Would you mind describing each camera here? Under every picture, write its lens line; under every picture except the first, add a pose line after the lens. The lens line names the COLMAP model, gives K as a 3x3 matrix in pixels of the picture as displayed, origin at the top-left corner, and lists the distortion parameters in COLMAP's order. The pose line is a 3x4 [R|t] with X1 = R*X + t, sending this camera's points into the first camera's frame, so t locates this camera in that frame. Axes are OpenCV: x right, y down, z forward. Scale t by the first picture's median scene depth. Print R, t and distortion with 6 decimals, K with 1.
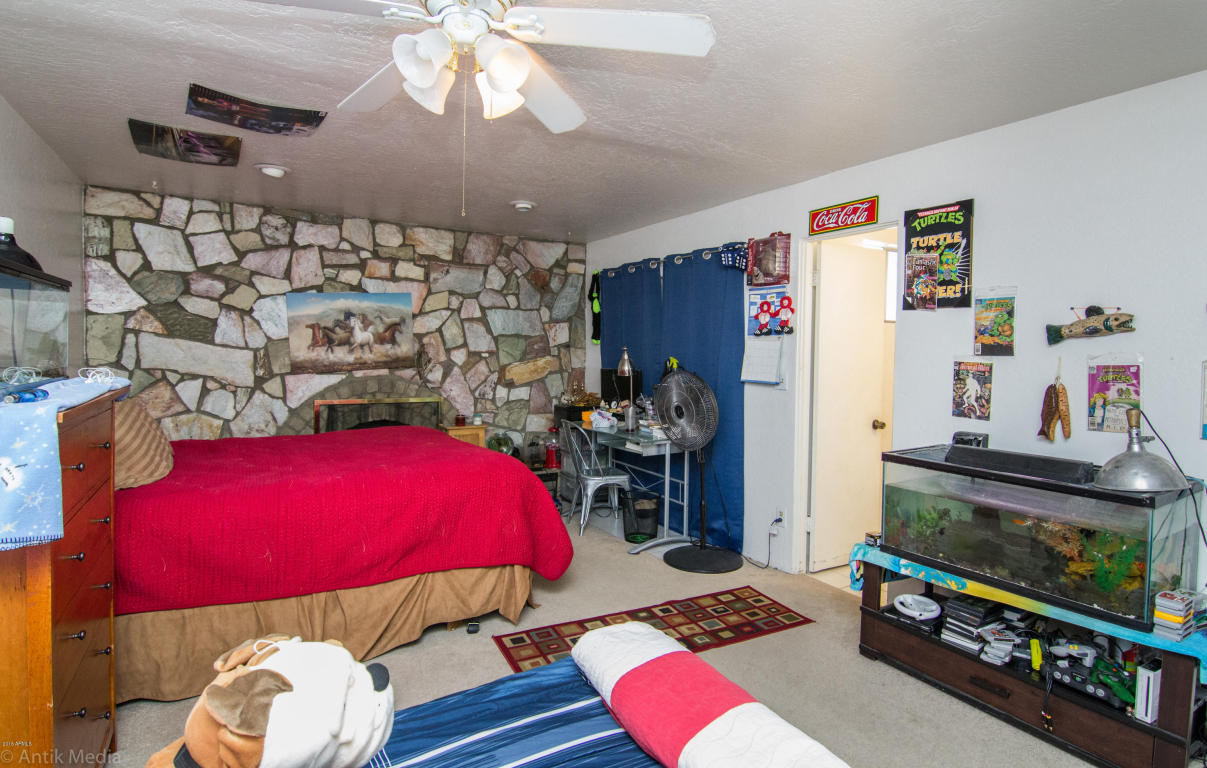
lens RADIAL K [[617.6, 0, 609.7], [0, 617.6, 380.1], [0, 0, 1]] dist [-0.016799, -0.001473]
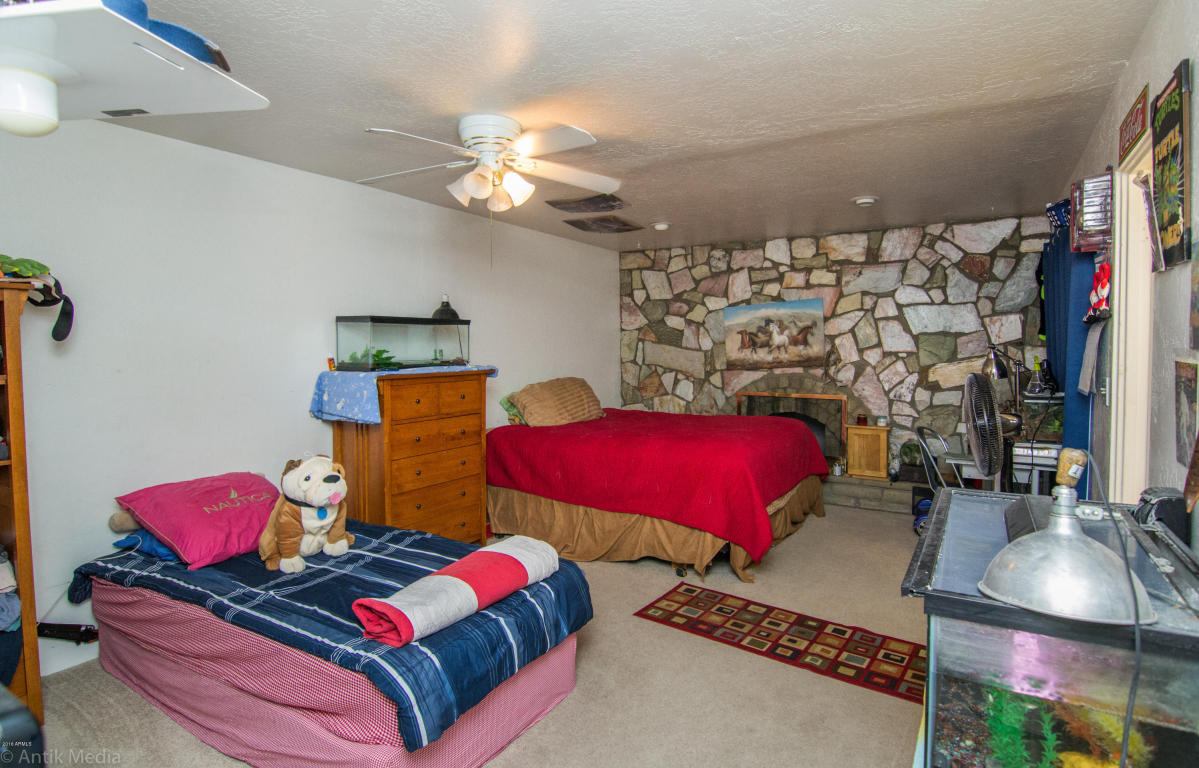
lens RADIAL K [[613.6, 0, 604.9], [0, 613.6, 380.8], [0, 0, 1]] dist [-0.016799, -0.001473]
pose [[0.432090, 0.035881, -0.901116, 0.512809], [-0.033204, 0.999164, 0.023863, -0.009097], [0.901219, 0.019610, 0.432920, 0.202169]]
